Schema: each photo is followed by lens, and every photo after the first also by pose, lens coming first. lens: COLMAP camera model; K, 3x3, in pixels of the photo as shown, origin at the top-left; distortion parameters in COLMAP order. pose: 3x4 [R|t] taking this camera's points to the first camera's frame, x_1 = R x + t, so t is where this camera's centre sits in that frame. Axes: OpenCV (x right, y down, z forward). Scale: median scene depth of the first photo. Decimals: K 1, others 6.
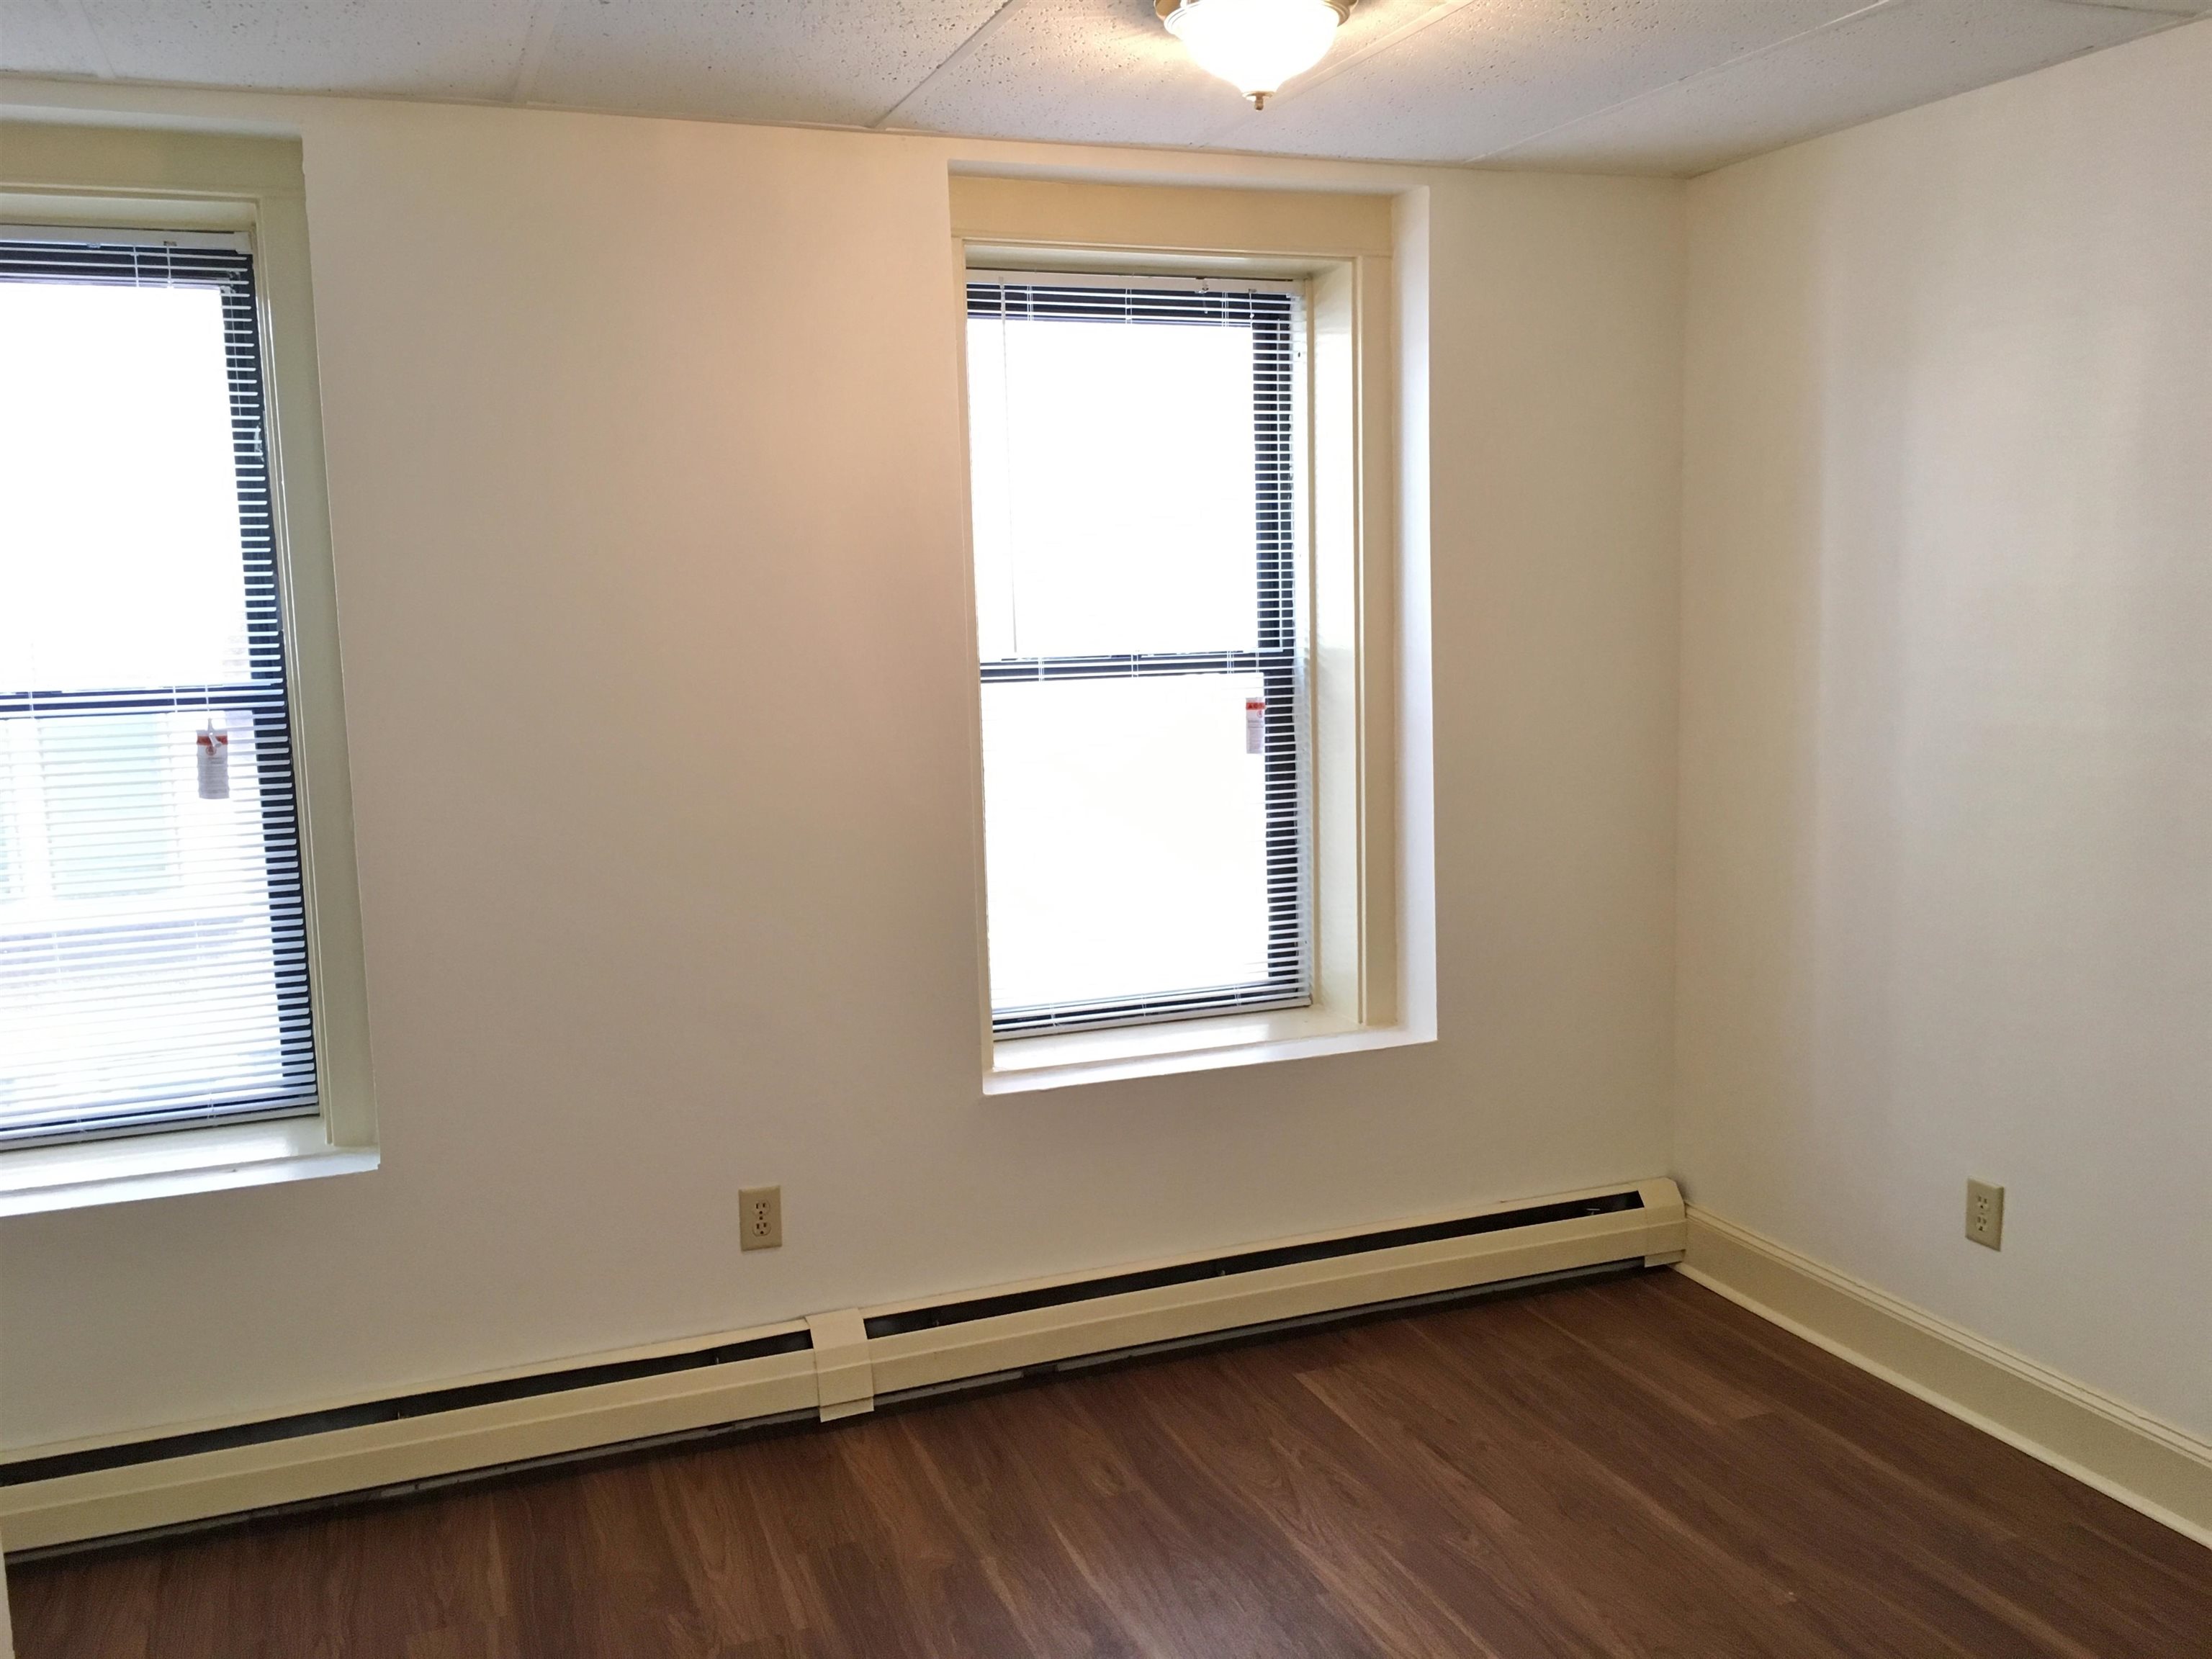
lens RADIAL K [[1889.0, 0, 1110.6], [0, 1889.0, 829.3], [0, 0, 1]] dist [0.087106, -0.118717]
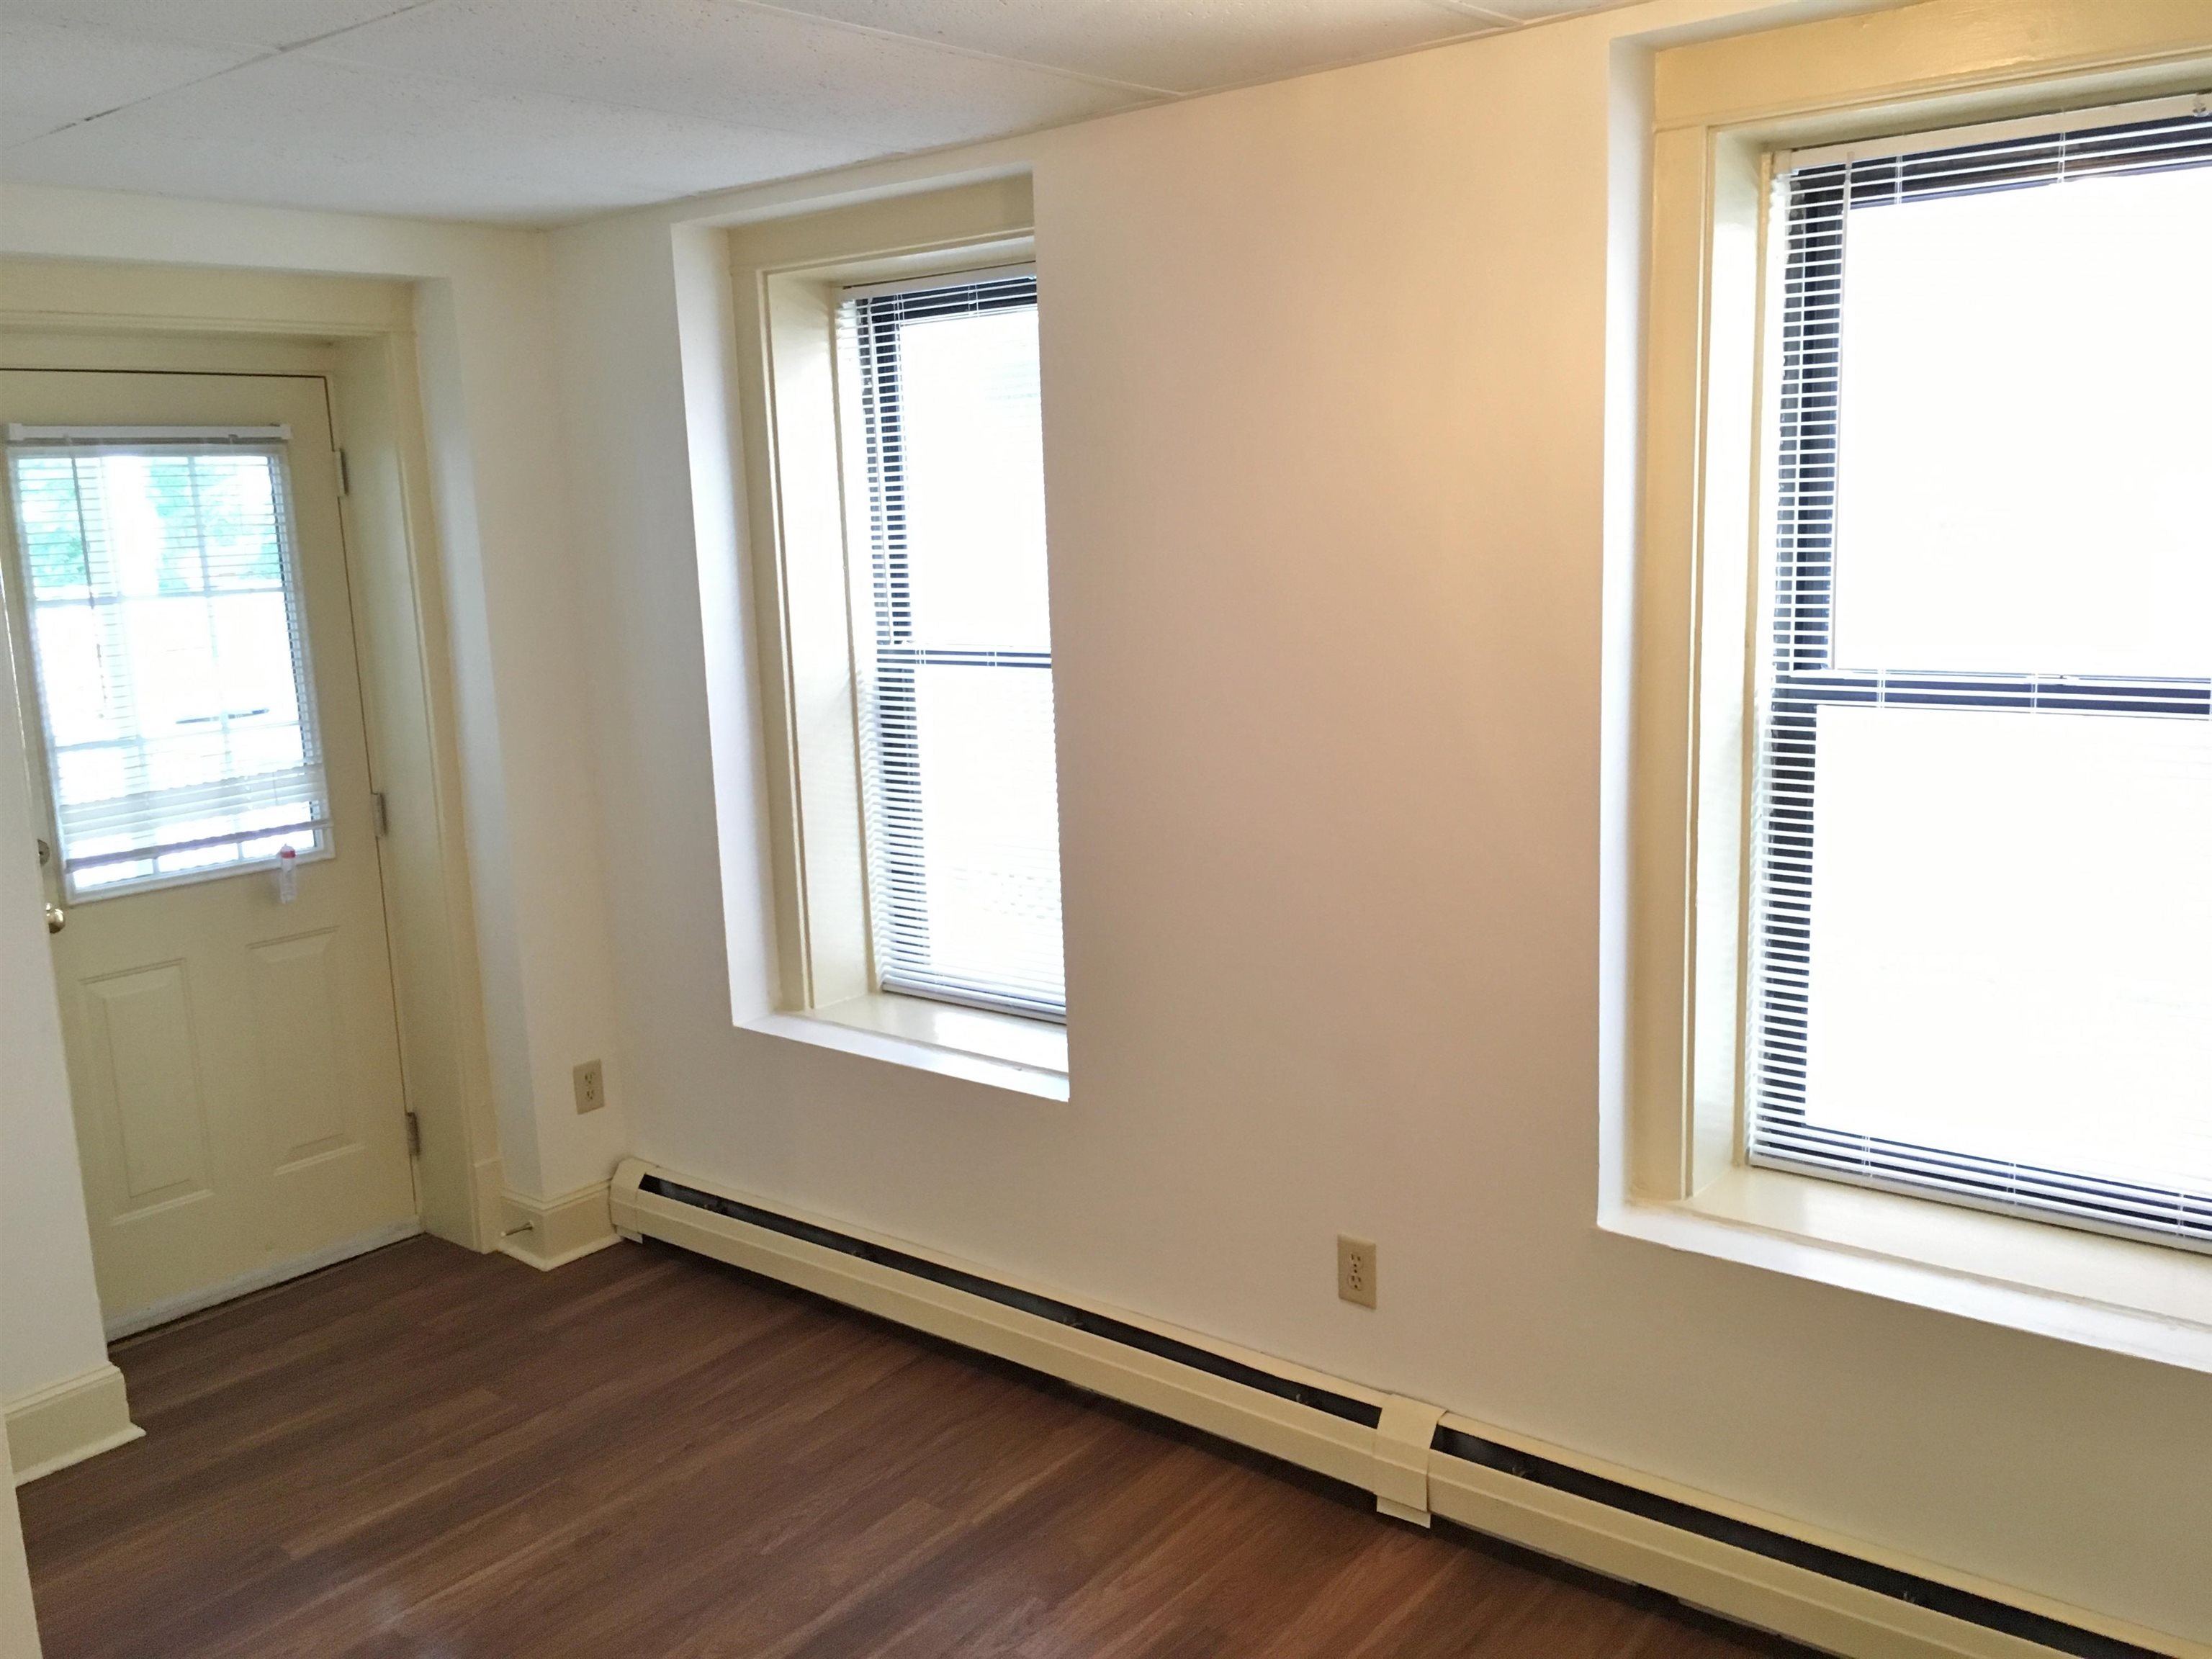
lens RADIAL K [[1889.0, 0, 1110.6], [0, 1889.0, 829.3], [0, 0, 1]] dist [0.087106, -0.118717]
pose [[0.488069, 0.159715, -0.858067, 0.527322], [-0.080258, 0.987162, 0.138093, -0.128655], [0.869107, 0.001468, 0.494622, 0.445300]]
